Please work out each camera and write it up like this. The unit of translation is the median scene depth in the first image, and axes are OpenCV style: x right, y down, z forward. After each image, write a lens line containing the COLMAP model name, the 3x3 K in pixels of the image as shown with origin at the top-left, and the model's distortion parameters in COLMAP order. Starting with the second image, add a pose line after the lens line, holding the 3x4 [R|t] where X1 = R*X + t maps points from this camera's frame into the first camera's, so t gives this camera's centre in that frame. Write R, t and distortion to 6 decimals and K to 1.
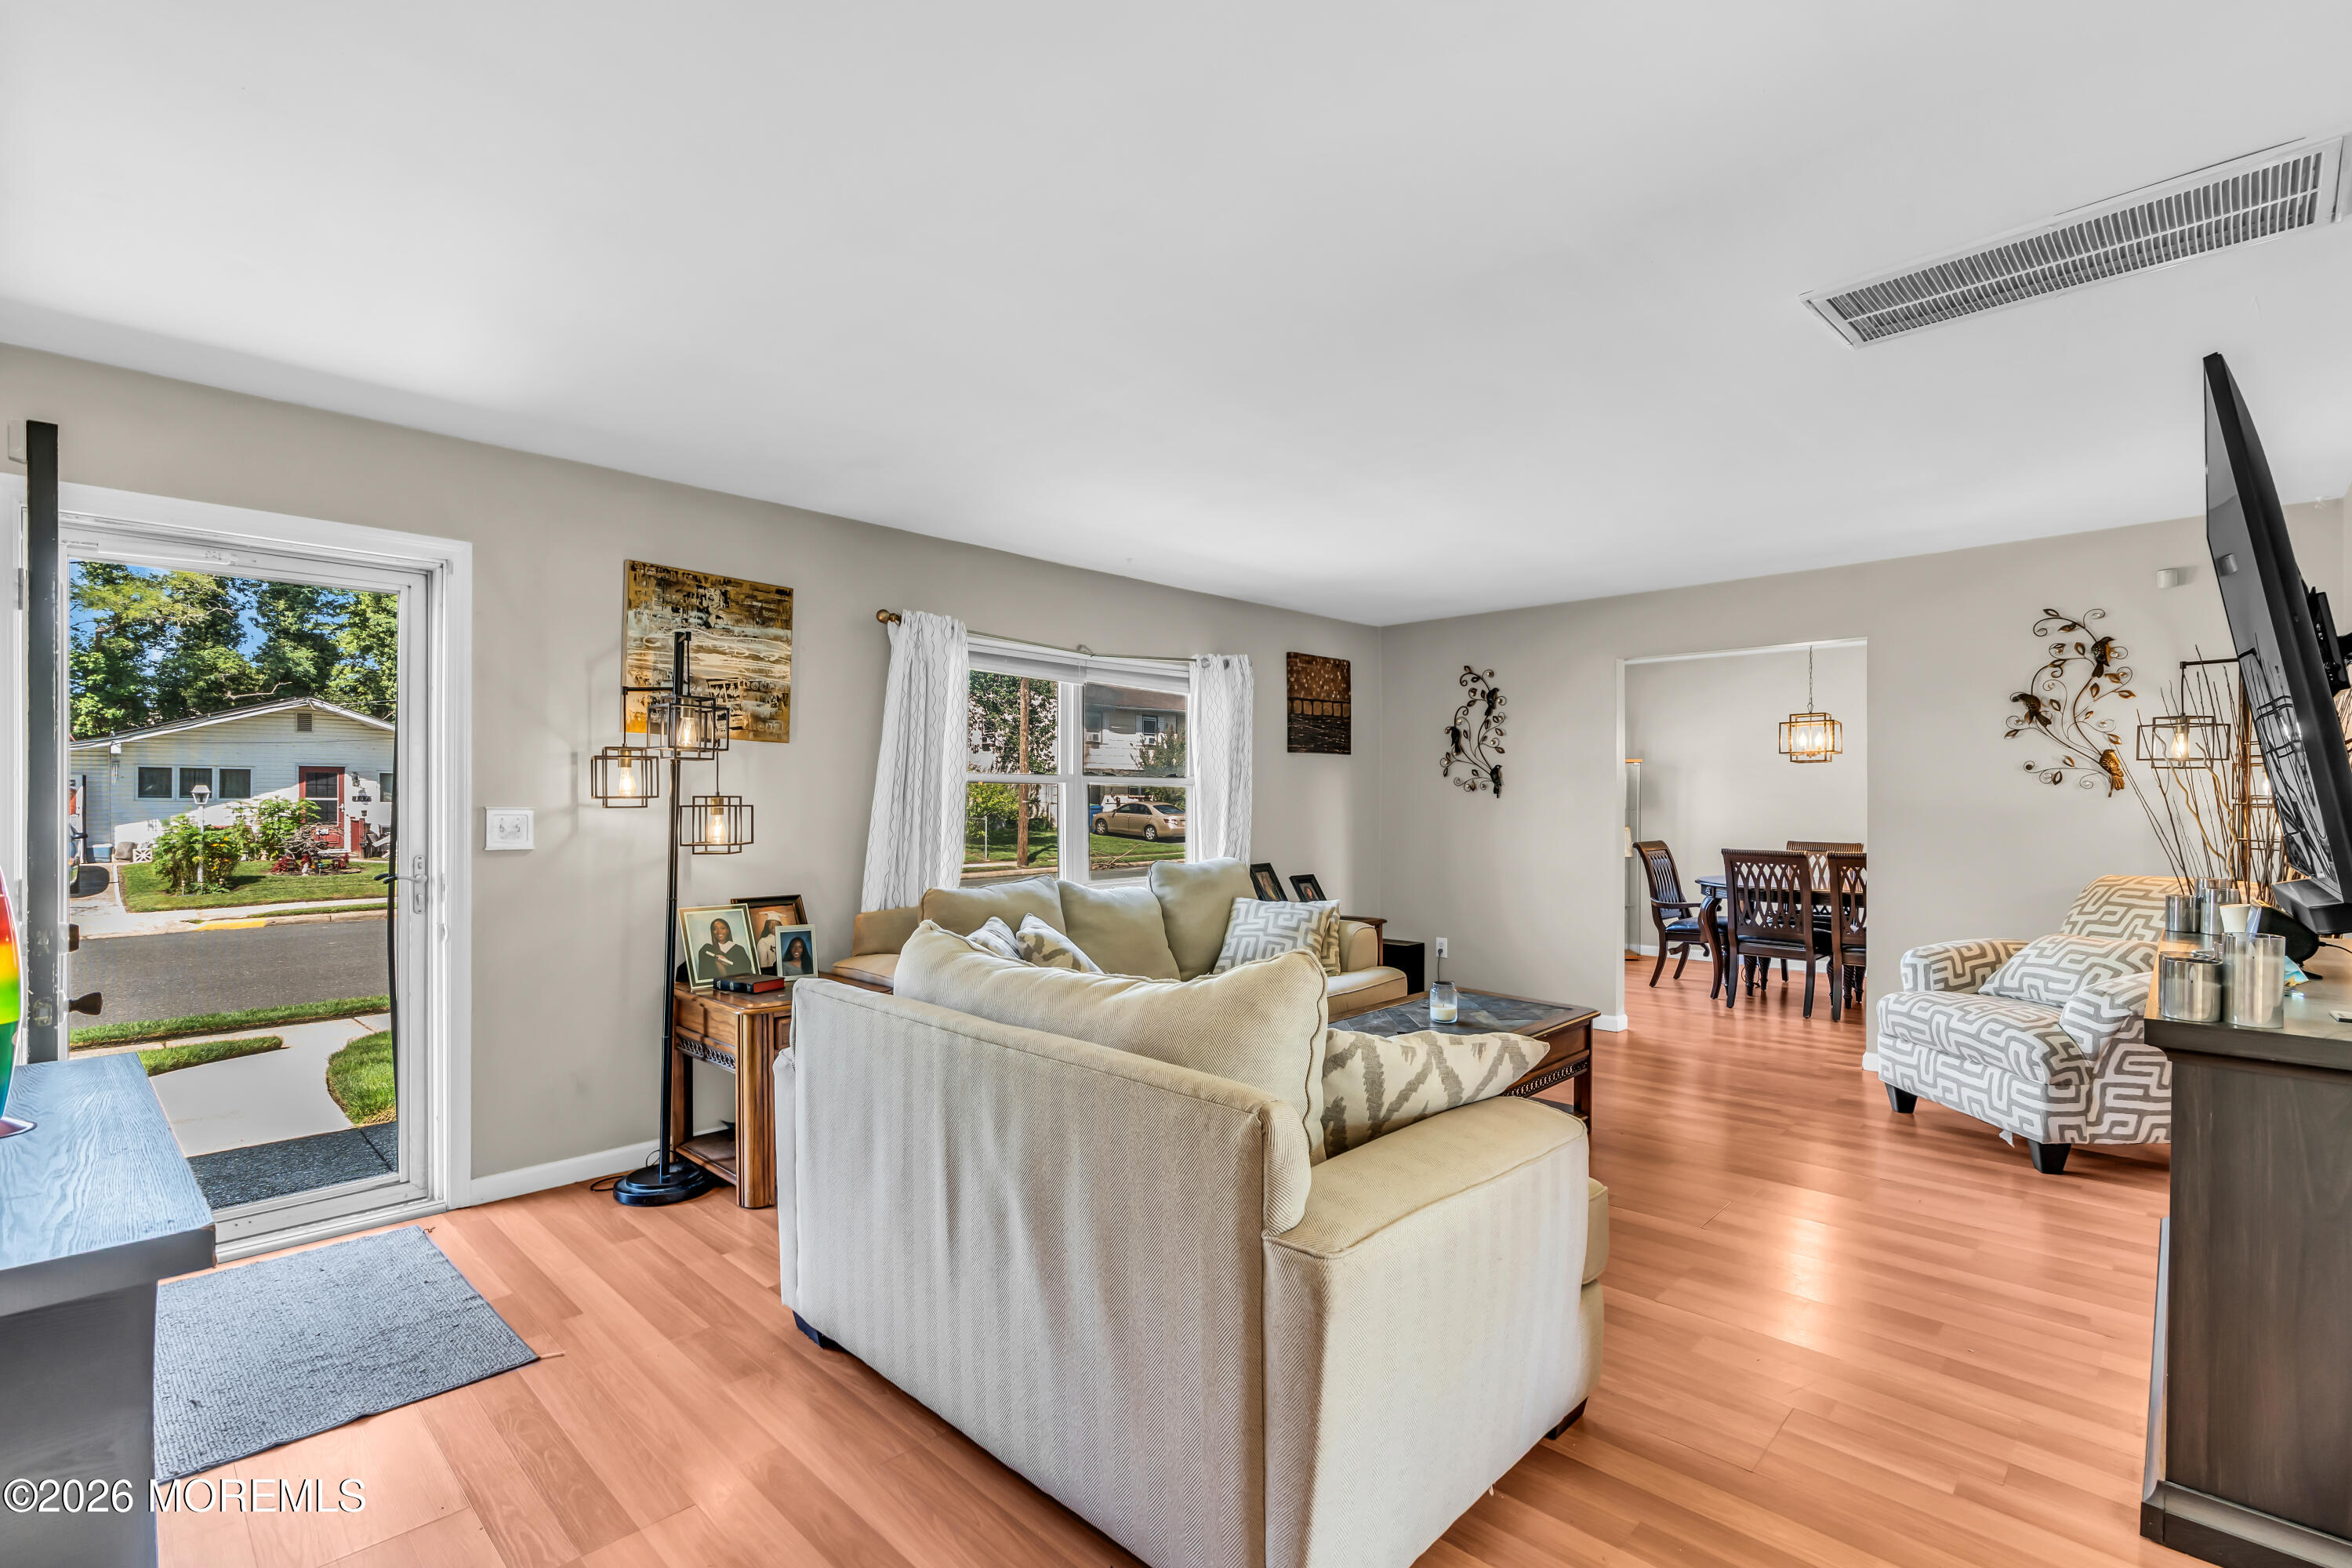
lens RADIAL K [[1069.8, 0, 1168.3], [0, 1069.8, 792.9], [0, 0, 1]] dist [-0.010943, 0.003110]
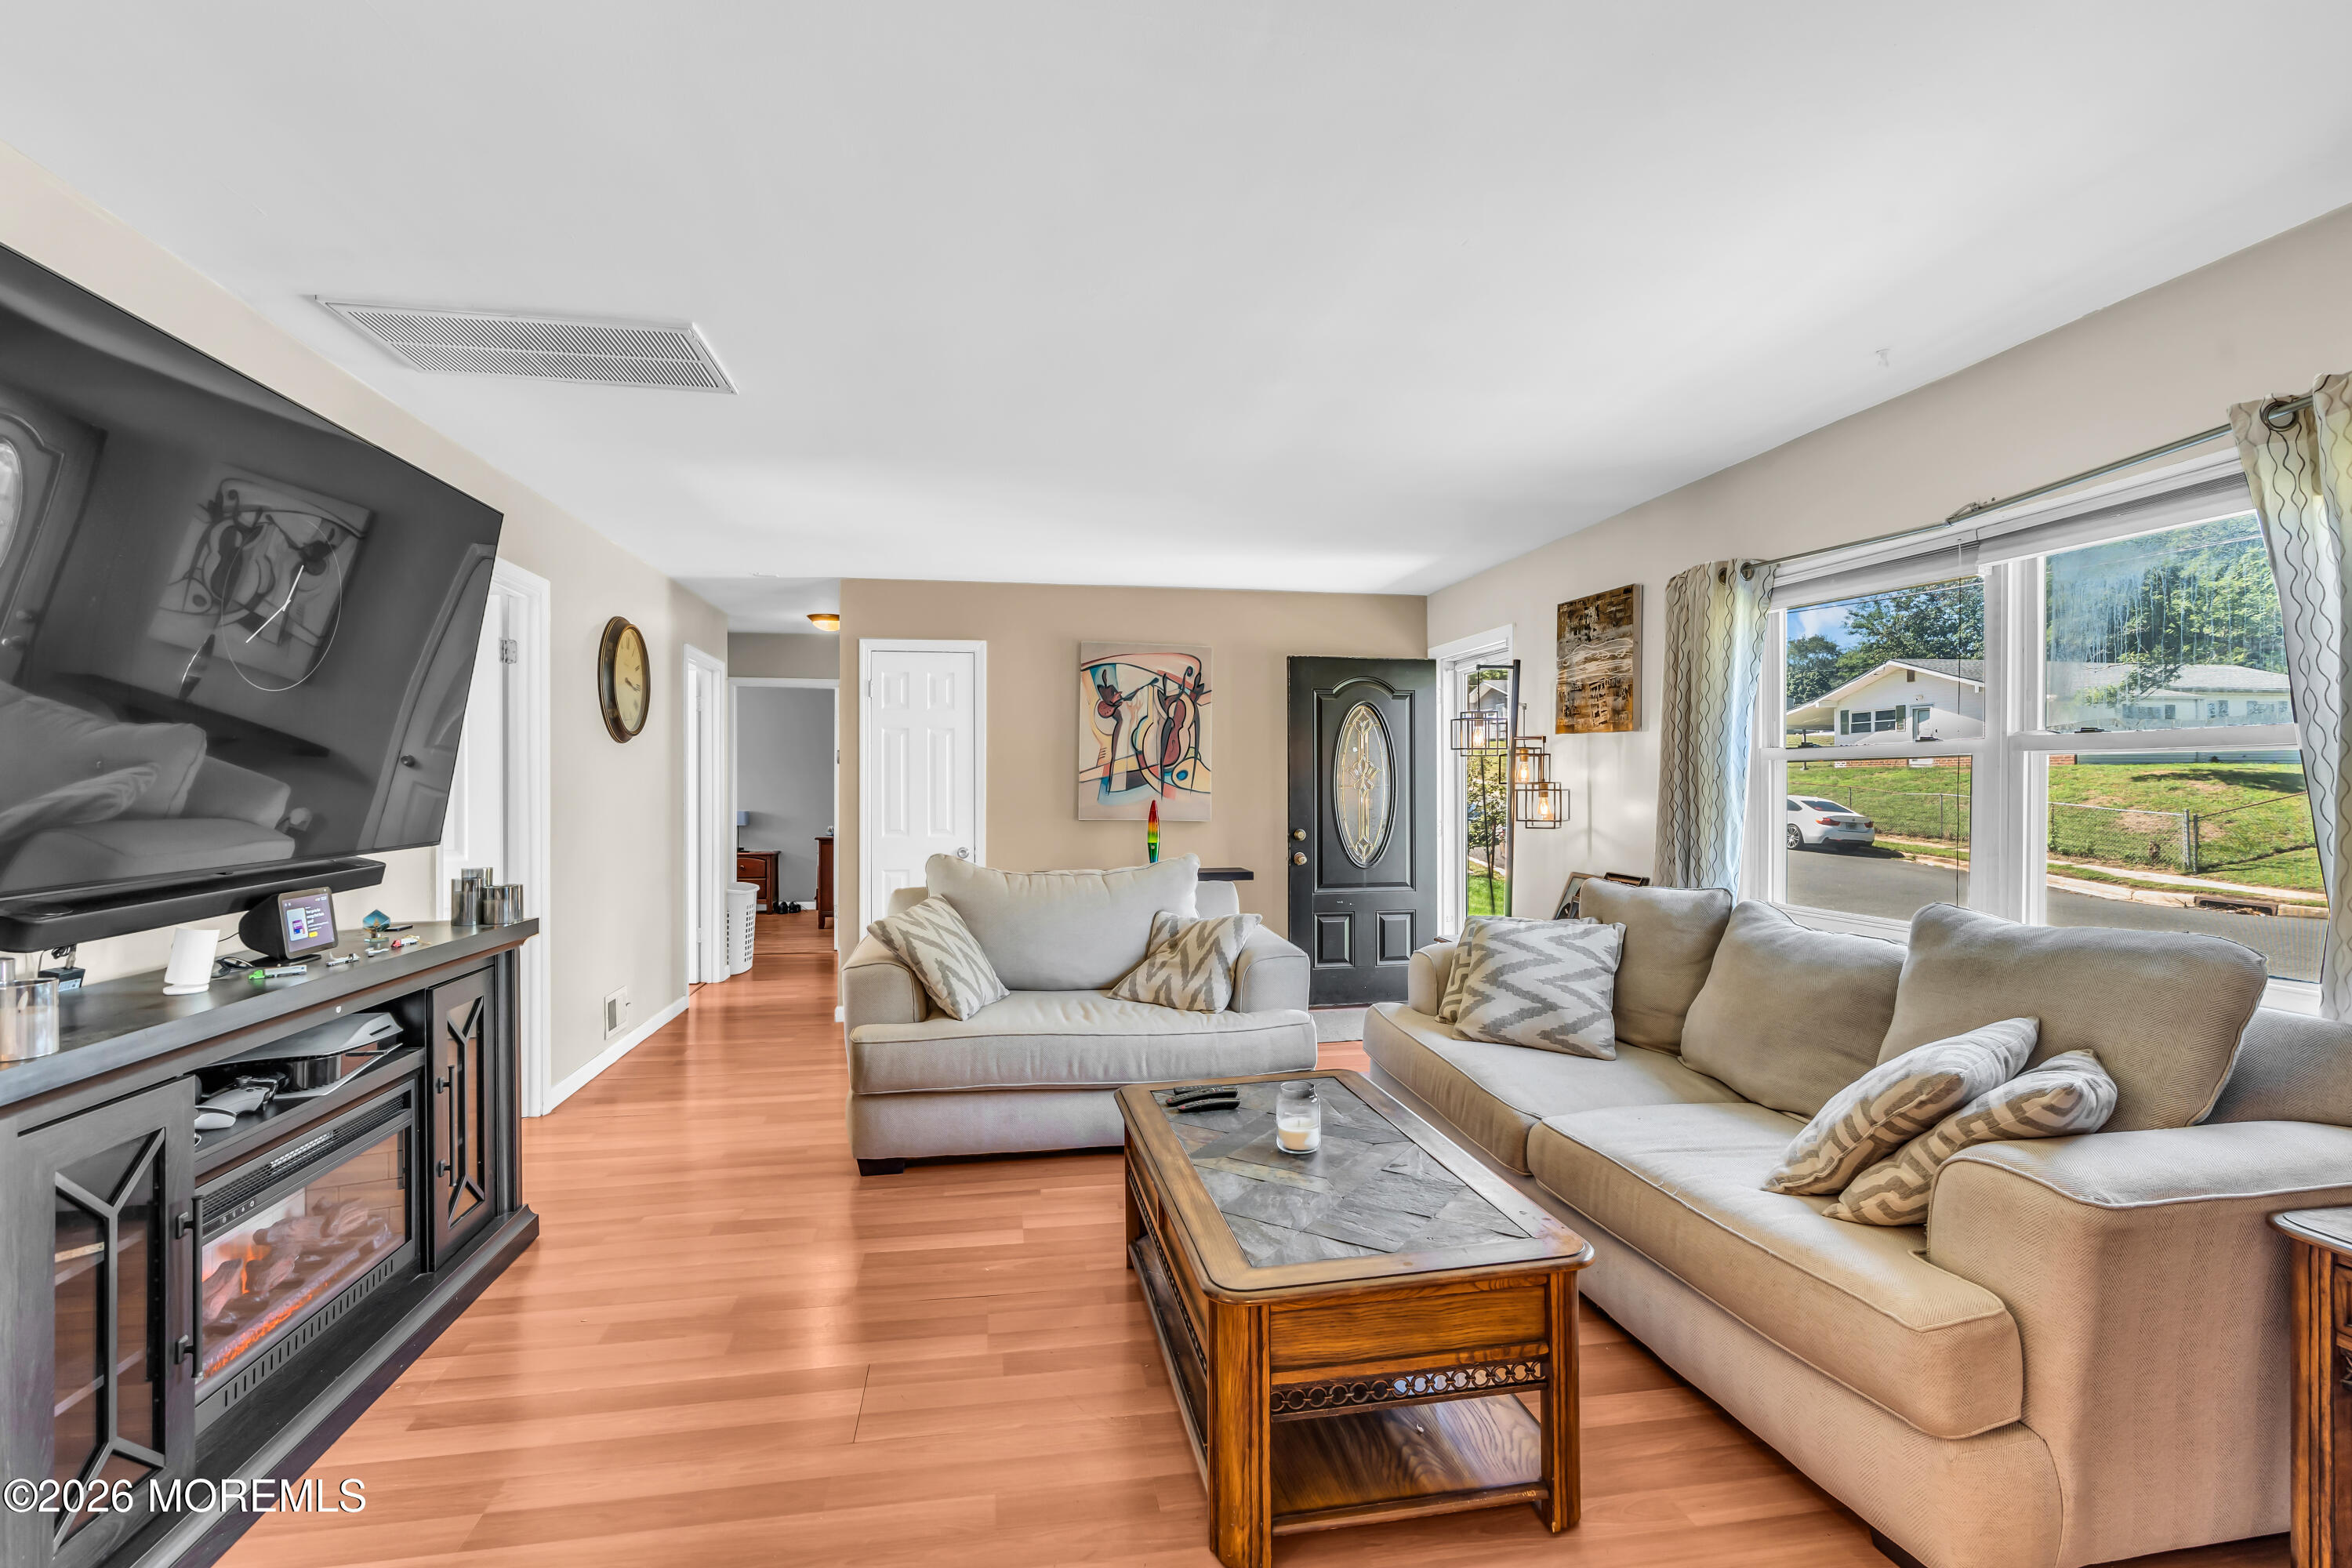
lens RADIAL K [[1069.8, 0, 1166.3], [0, 1069.8, 781.3], [0, 0, 1]] dist [-0.010943, 0.003110]
pose [[-0.591262, -0.003057, -0.806474, 0.782930], [0.003426, 0.999974, -0.006303, 0.008130], [0.806472, -0.006489, -0.591236, 1.275134]]
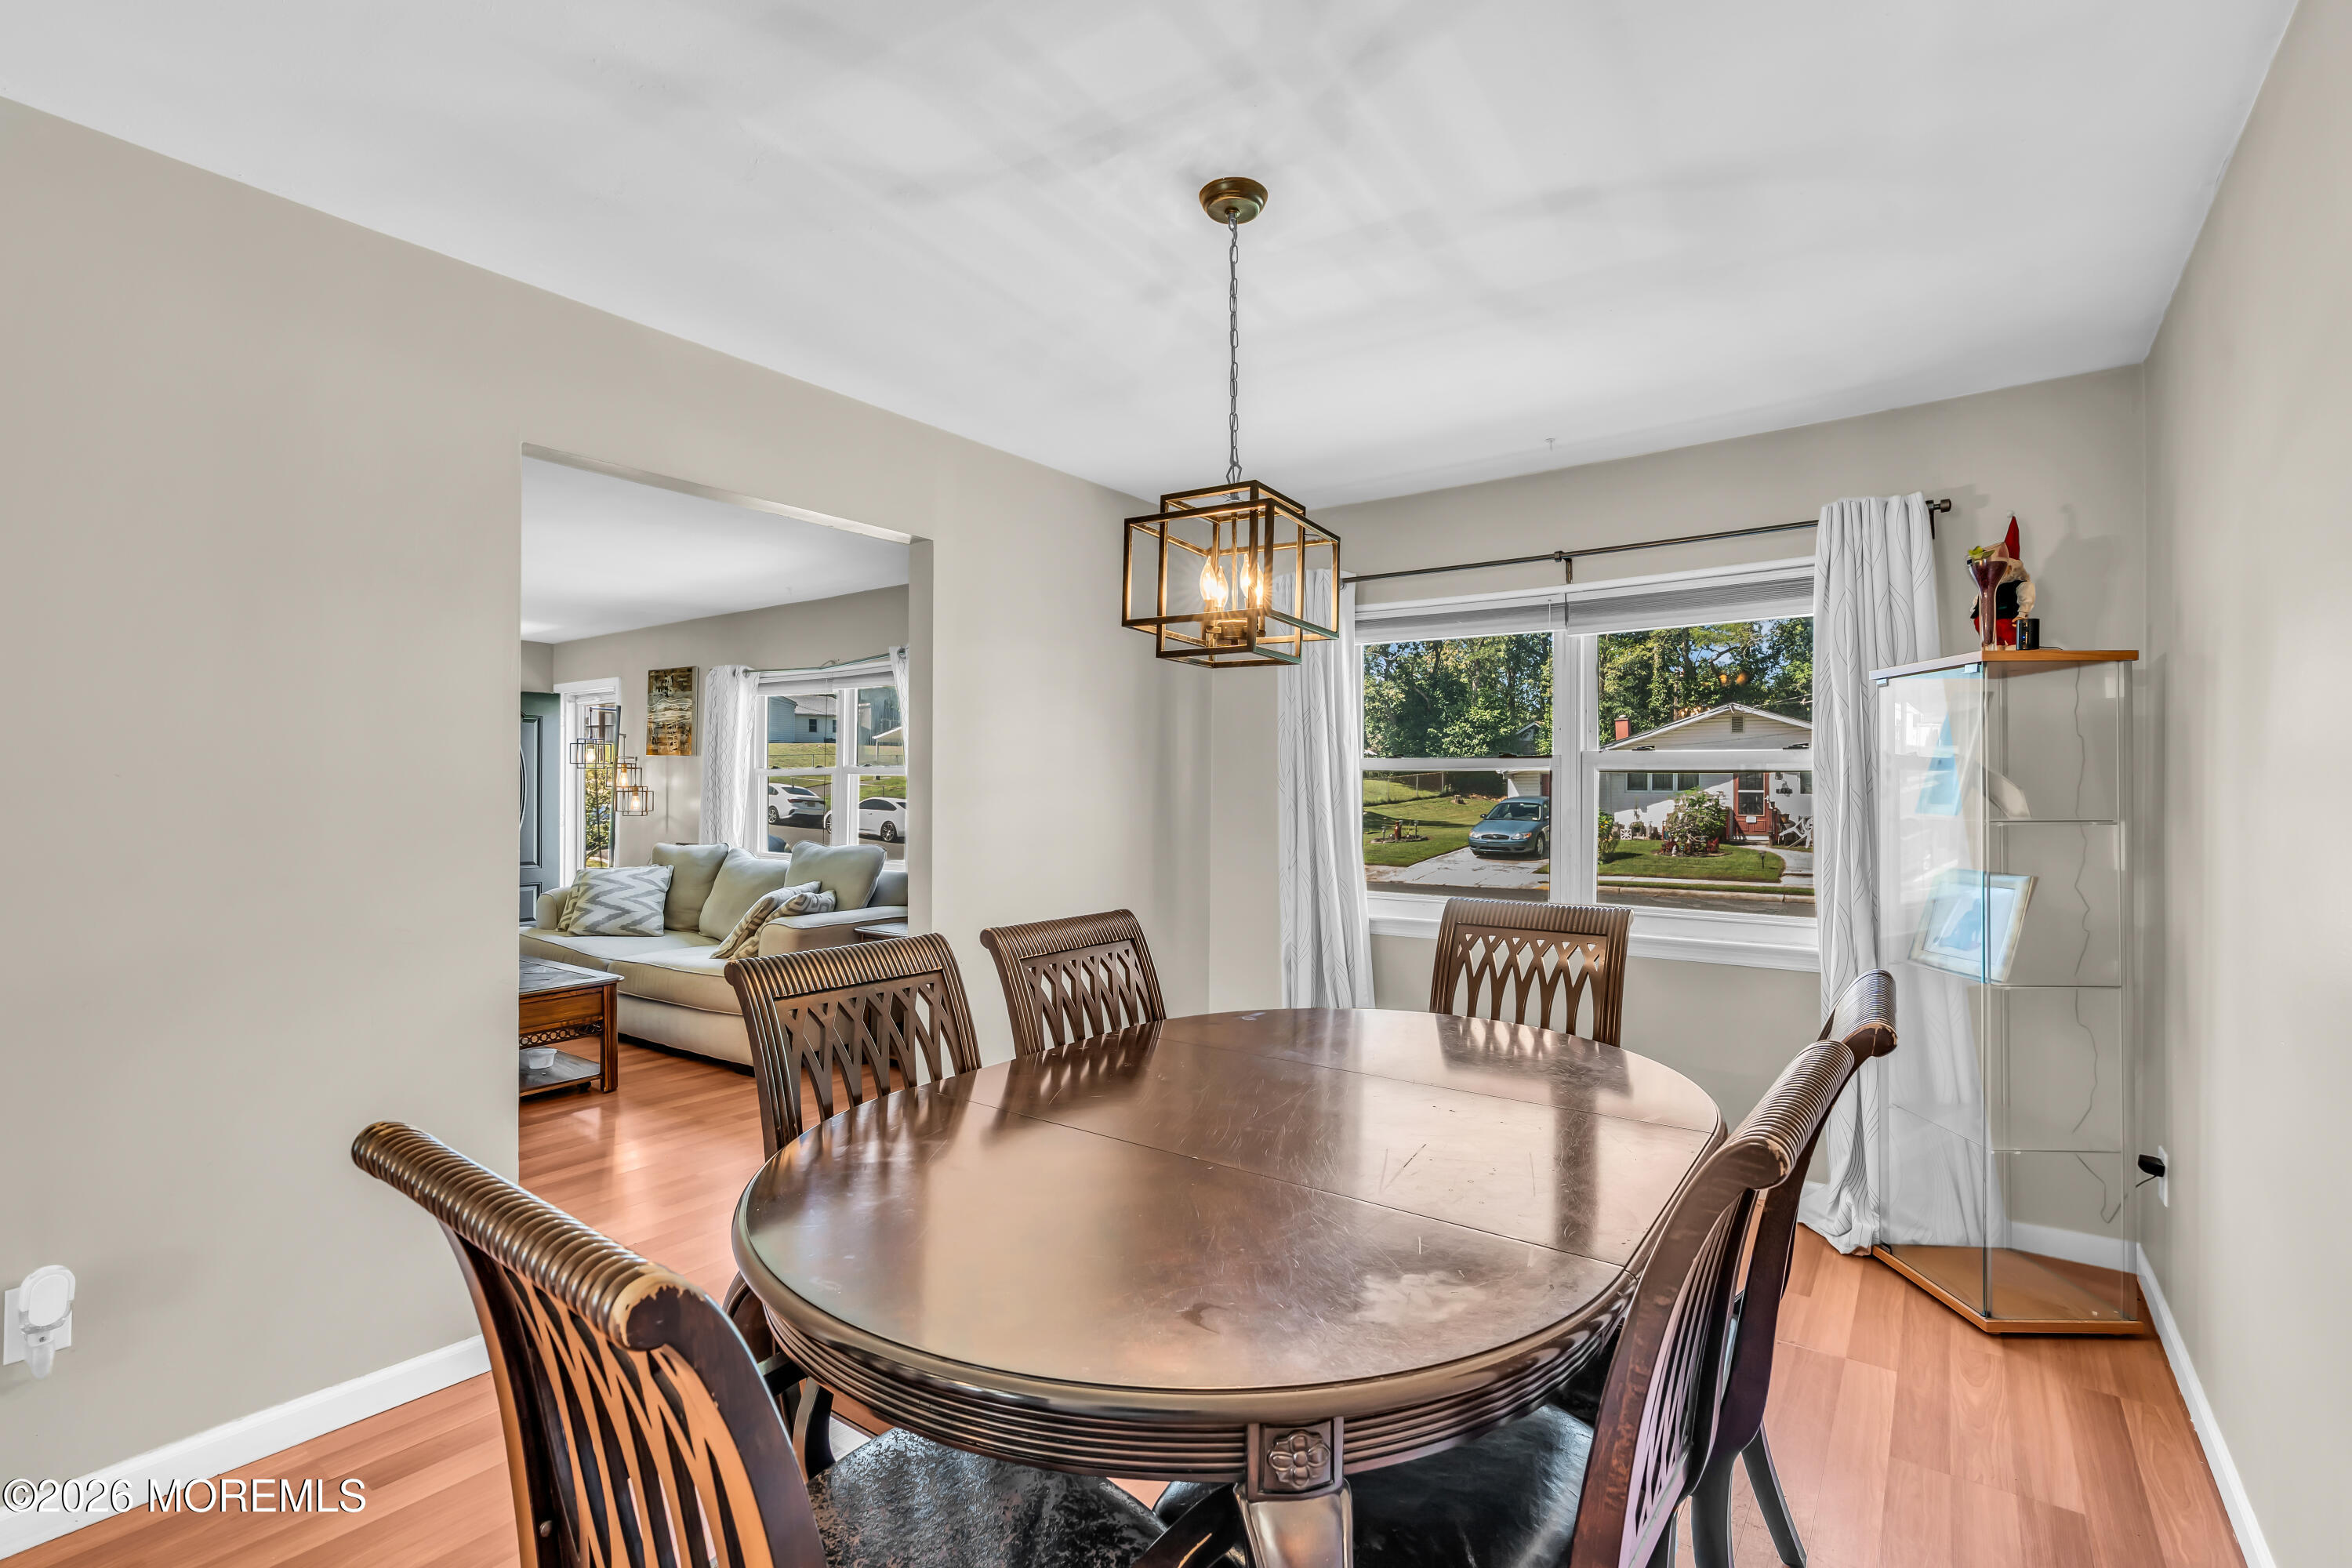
lens RADIAL K [[1069.8, 0, 1181.6], [0, 1069.8, 779.3], [0, 0, 1]] dist [-0.010943, 0.003110]
pose [[0.137643, -0.009455, -0.990437, 1.506571], [0.002186, 0.999955, -0.009242, 0.009626], [0.990480, -0.000893, 0.137657, 1.580982]]
